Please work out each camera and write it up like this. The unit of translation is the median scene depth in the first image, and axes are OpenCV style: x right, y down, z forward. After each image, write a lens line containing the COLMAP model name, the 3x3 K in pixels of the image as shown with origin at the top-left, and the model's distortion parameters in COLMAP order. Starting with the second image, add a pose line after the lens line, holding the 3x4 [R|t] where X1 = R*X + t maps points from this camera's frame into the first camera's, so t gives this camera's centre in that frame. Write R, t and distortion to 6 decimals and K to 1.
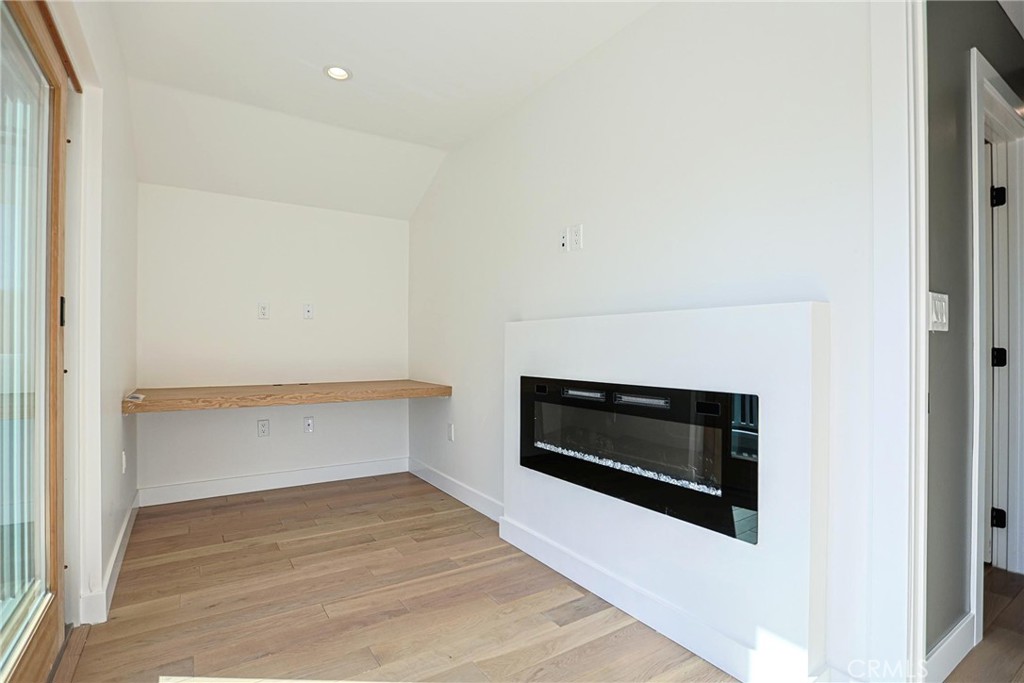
lens RADIAL K [[498.7, 0, 494.1], [0, 498.7, 349.9], [0, 0, 1]] dist [-0.057242, 0.021378]
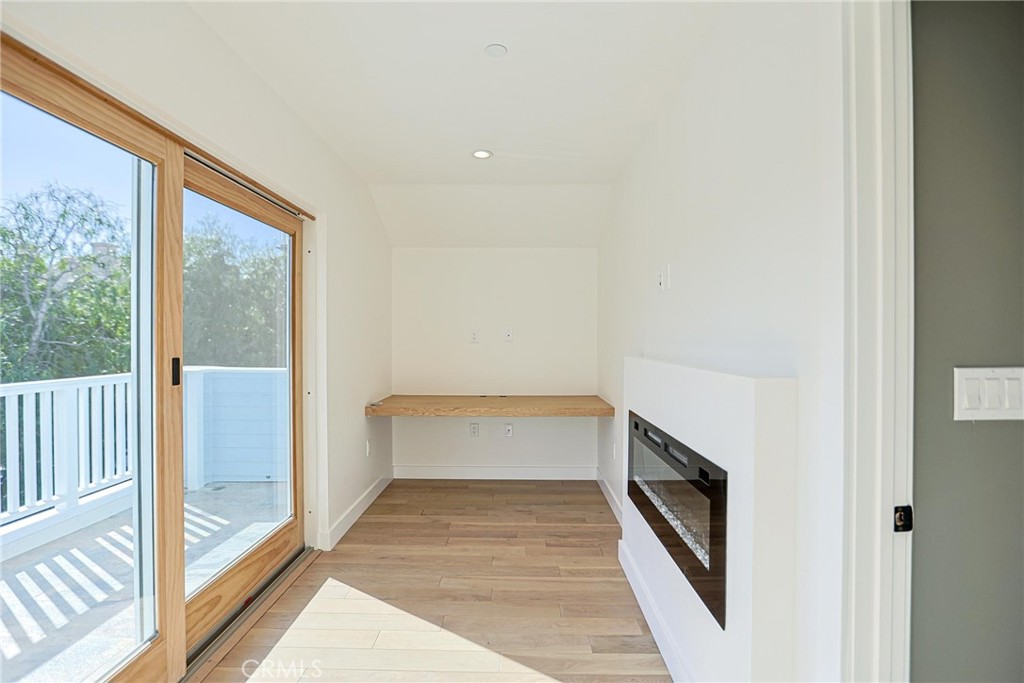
lens RADIAL K [[498.7, 0, 511.9], [0, 498.7, 333.9], [0, 0, 1]] dist [-0.080595, 0.036774]
pose [[0.824943, -0.008573, -0.565151, 0.448953], [0.001929, 0.999922, -0.012352, -0.096200], [0.565213, 0.009100, 0.824895, 0.006383]]
